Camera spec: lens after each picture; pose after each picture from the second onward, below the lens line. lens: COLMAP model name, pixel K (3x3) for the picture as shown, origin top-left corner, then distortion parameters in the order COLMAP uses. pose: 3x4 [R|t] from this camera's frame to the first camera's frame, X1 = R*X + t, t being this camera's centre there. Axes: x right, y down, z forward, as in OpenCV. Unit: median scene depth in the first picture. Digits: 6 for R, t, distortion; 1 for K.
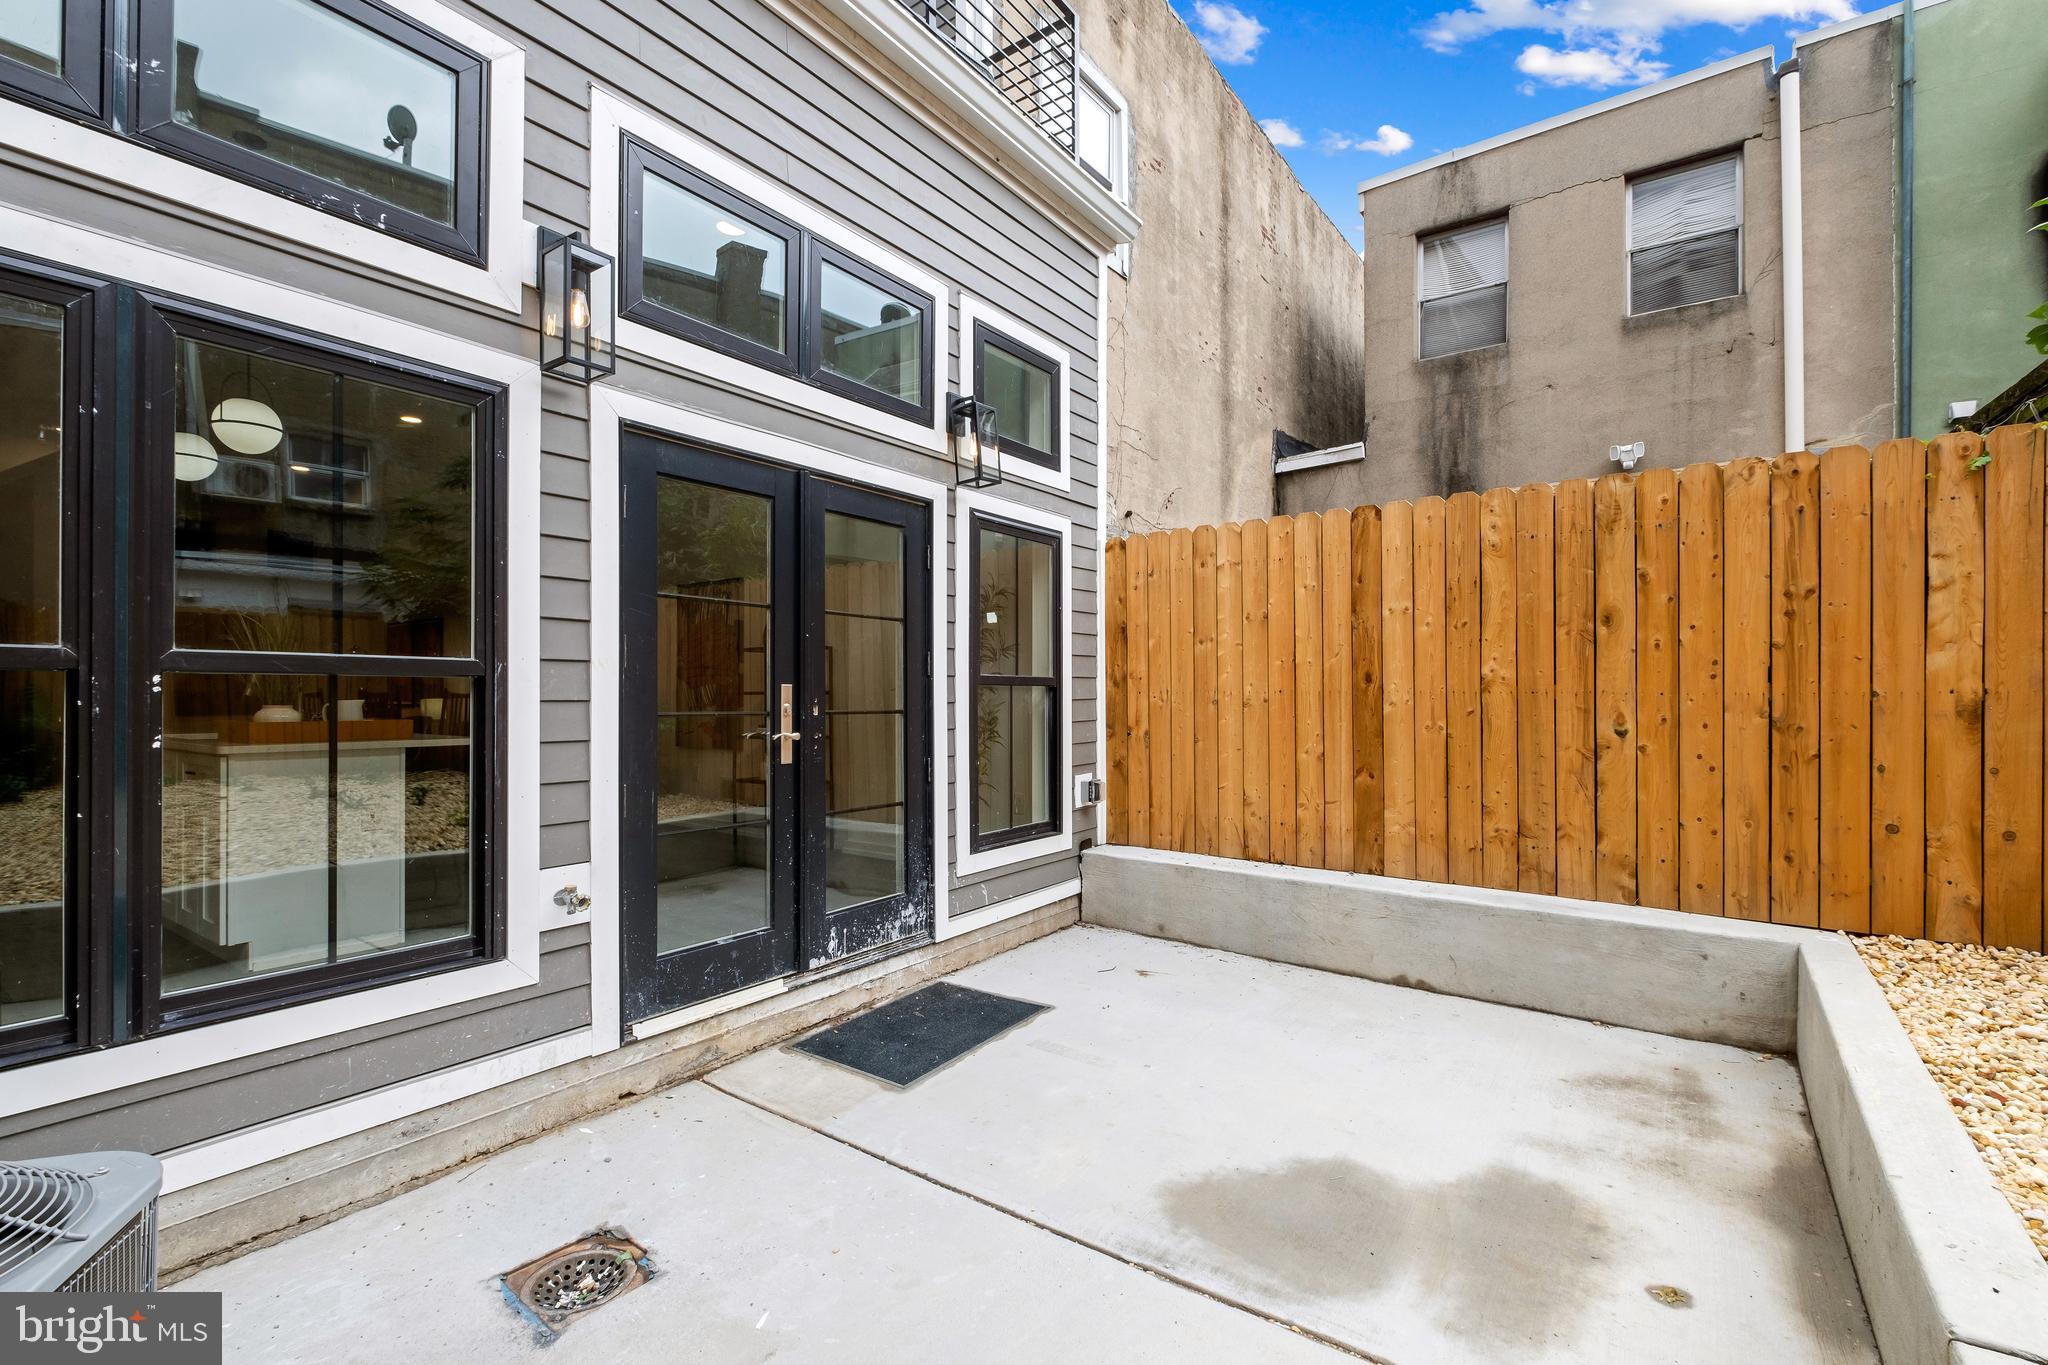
lens RADIAL K [[1064.5, 0, 1022.6], [0, 1064.5, 566.0], [0, 0, 1]] dist [0.017639, -0.021105]
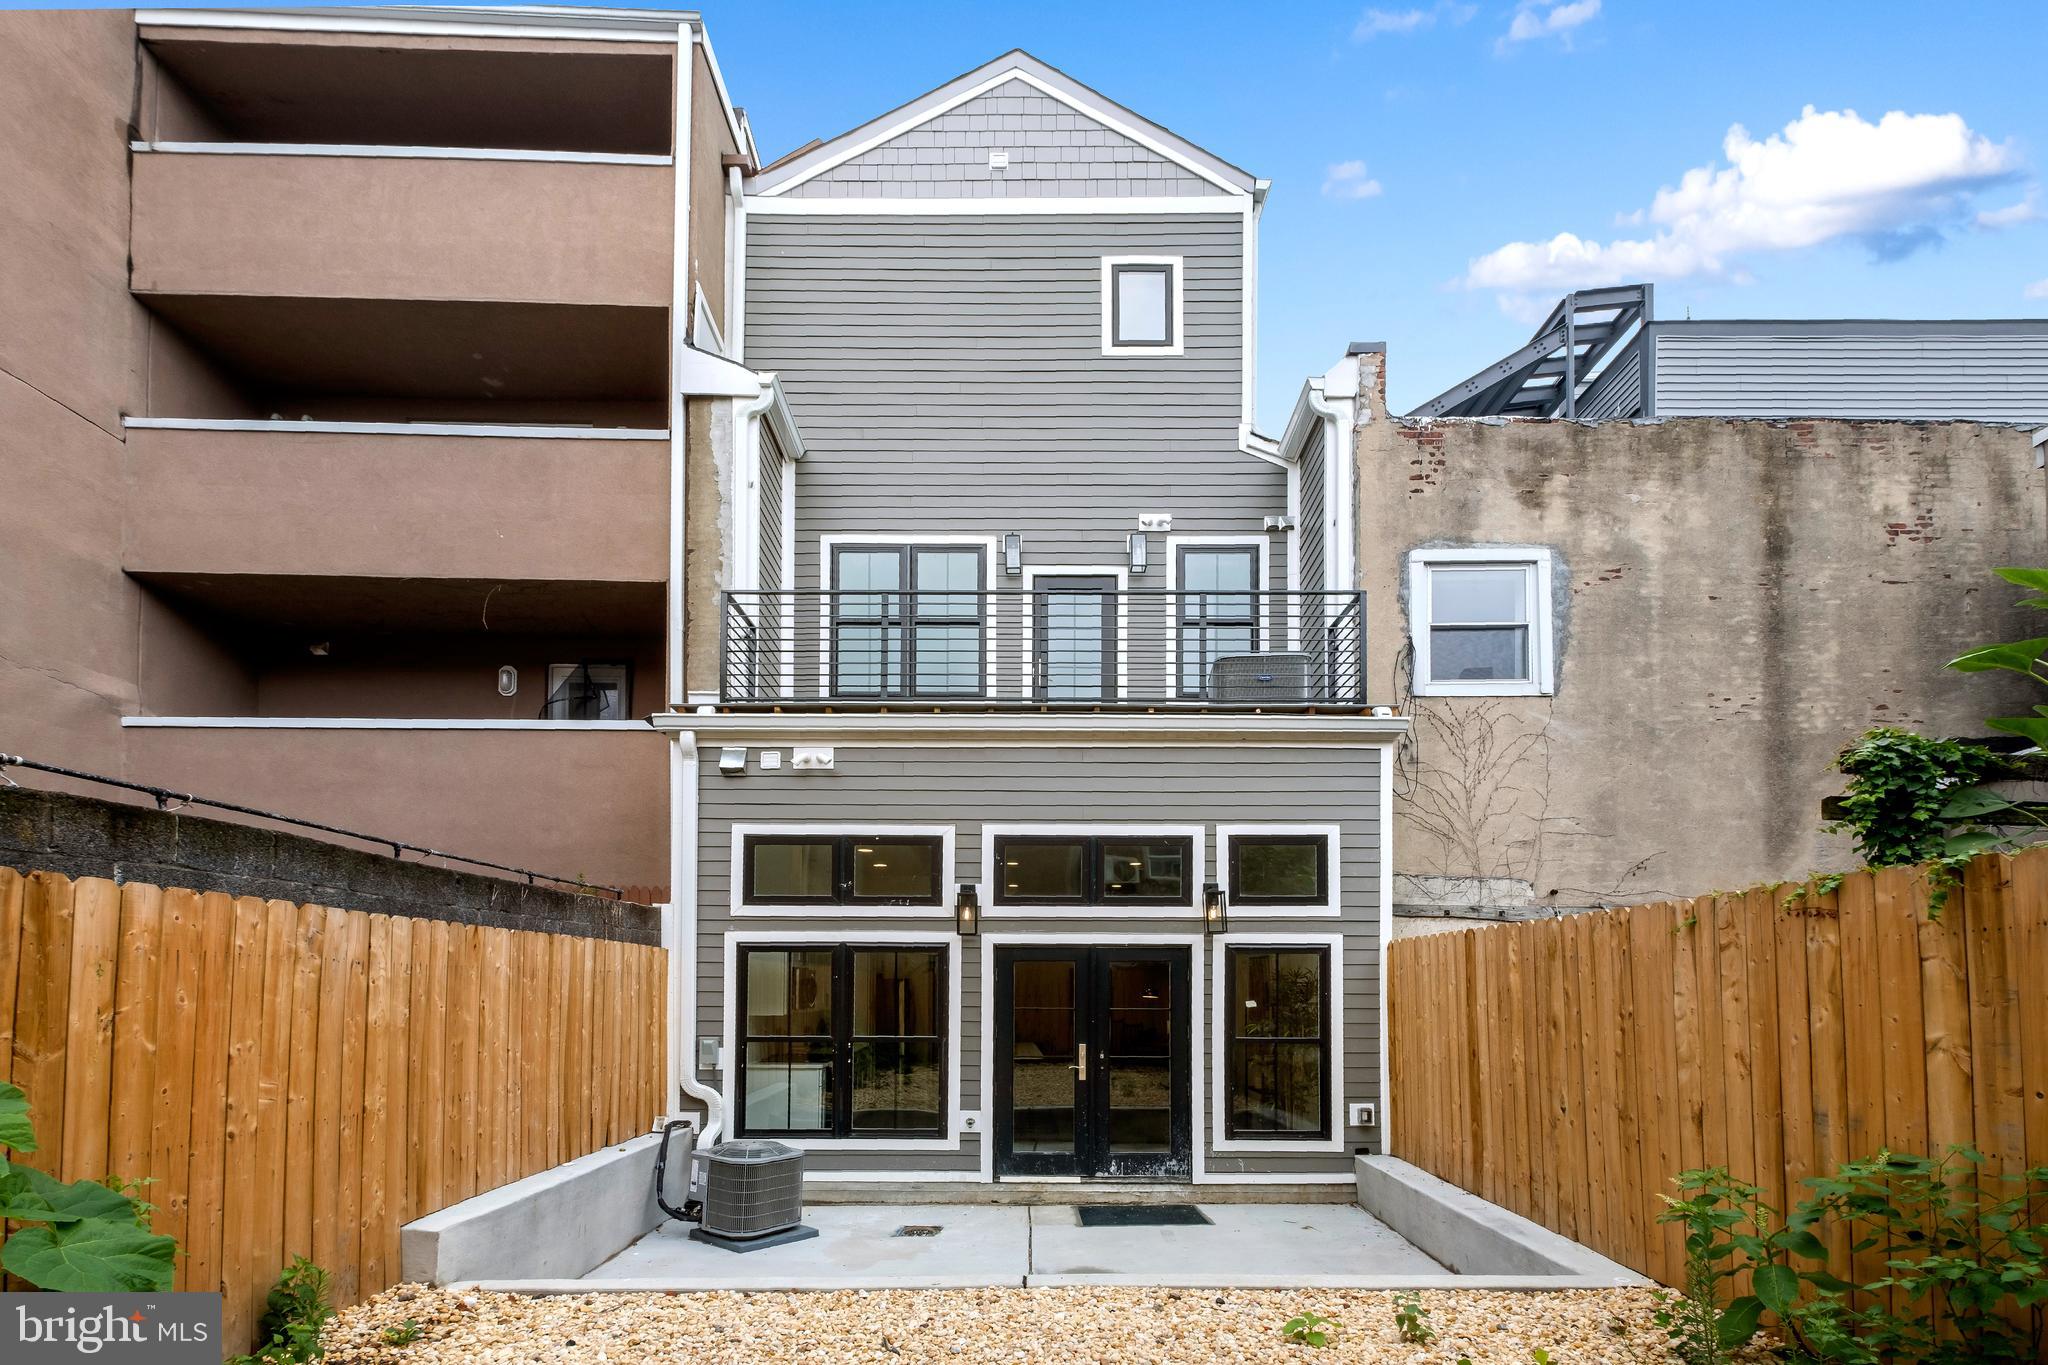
lens RADIAL K [[902.1, 0, 1028.8], [0, 902.1, 715.9], [0, 0, 1]] dist [0.011694, -0.011201]
pose [[0.637761, -0.208658, -0.741433, 1.116829], [0.076027, 0.974960, -0.208982, -0.156680], [0.766473, 0.076912, 0.637655, -0.348175]]
